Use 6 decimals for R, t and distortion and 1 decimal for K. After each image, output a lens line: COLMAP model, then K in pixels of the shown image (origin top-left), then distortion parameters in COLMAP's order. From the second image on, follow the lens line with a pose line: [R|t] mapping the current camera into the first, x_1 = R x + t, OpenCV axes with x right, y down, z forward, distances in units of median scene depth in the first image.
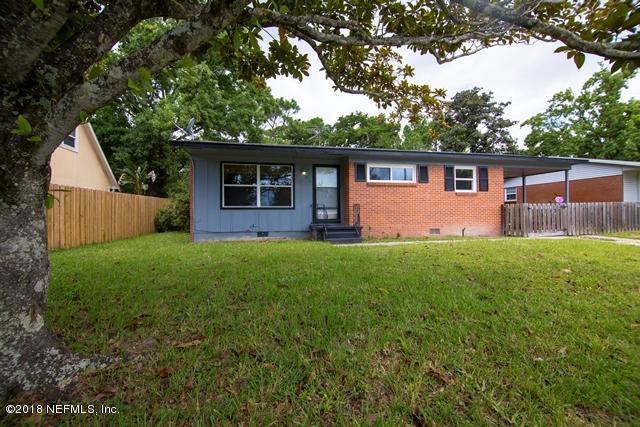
lens RADIAL K [[268.8, 0, 320.0], [0, 268.8, 213.5], [0, 0, 1]] dist [-0.020450, -0.000553]
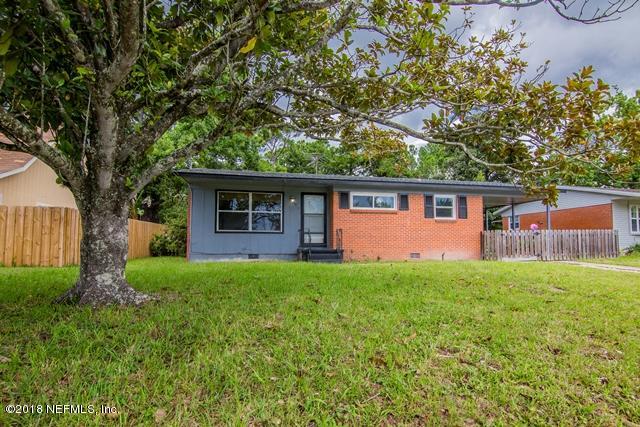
lens RADIAL K [[304.9, 0, 326.0], [0, 304.9, 232.4], [0, 0, 1]] dist [-0.014919, -0.000018]
pose [[0.999952, 0.008166, -0.005328, 0.079980], [-0.008375, 0.999145, -0.040492, 0.026376], [0.004993, 0.040535, 0.999166, -0.215735]]
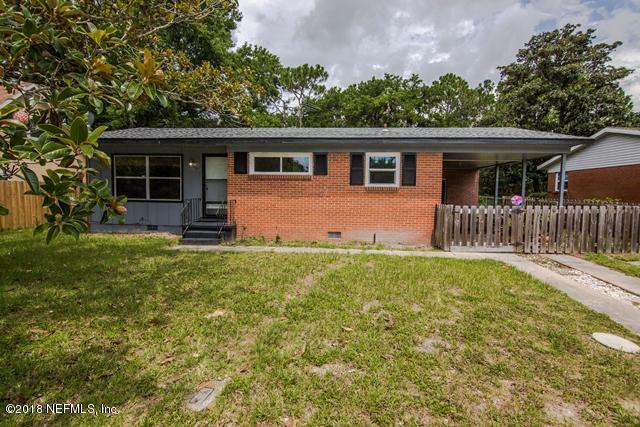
lens RADIAL K [[301.9, 0, 320.0], [0, 301.9, 213.5], [0, 0, 1]] dist [-0.014244, -0.000249]
pose [[0.963293, 0.040774, -0.265337, 0.625285], [-0.021957, 0.997053, 0.073500, -0.064695], [0.267552, -0.064976, 0.961350, 0.110995]]
